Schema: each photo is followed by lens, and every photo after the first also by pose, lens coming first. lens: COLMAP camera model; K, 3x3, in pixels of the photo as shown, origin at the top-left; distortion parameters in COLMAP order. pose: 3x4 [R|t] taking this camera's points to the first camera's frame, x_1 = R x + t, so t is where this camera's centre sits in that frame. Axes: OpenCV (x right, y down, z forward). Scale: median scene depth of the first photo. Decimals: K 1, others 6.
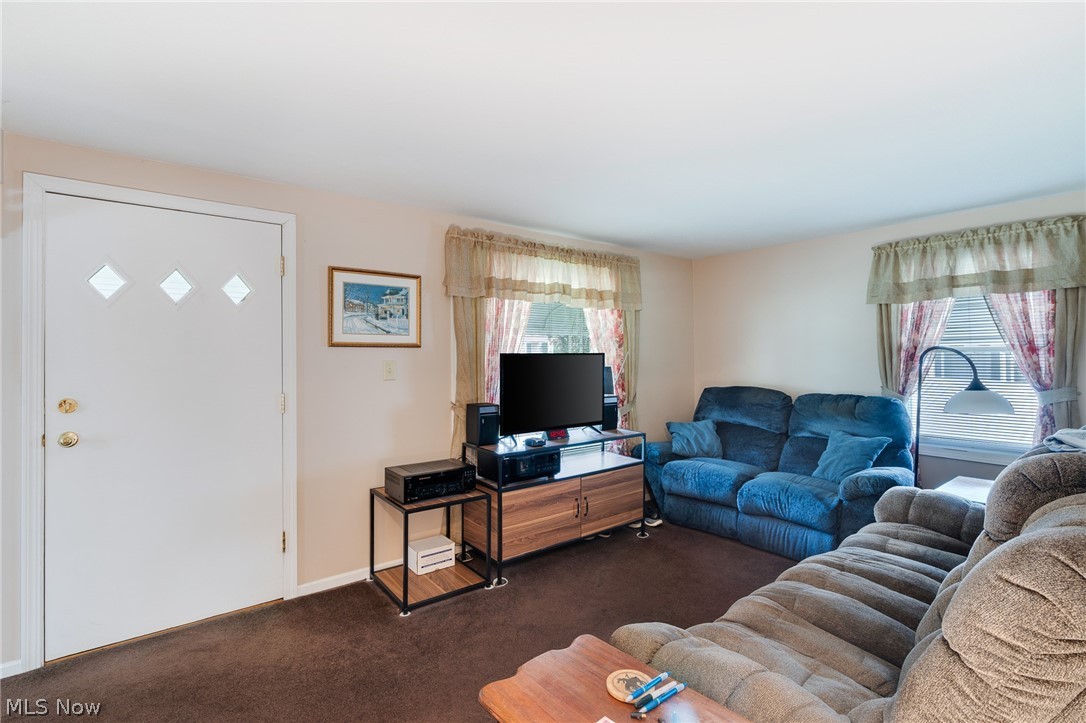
lens RADIAL K [[491.4, 0, 538.7], [0, 491.4, 366.1], [0, 0, 1]] dist [-0.001847, 0.000195]
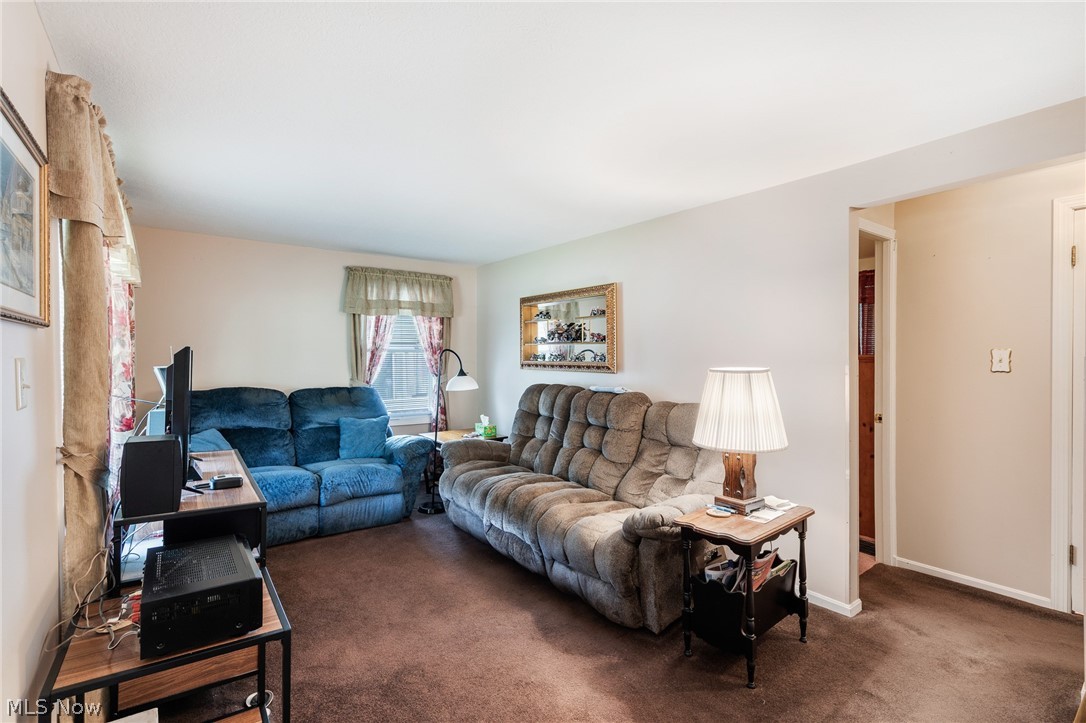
lens RADIAL K [[491.4, 0, 538.7], [0, 491.4, 366.1], [0, 0, 1]] dist [-0.001847, 0.000195]
pose [[0.057766, -0.017183, 0.998182, -0.564102], [0.016320, 0.999735, 0.016266, -0.004495], [-0.998197, 0.015351, 0.058031, 0.471934]]
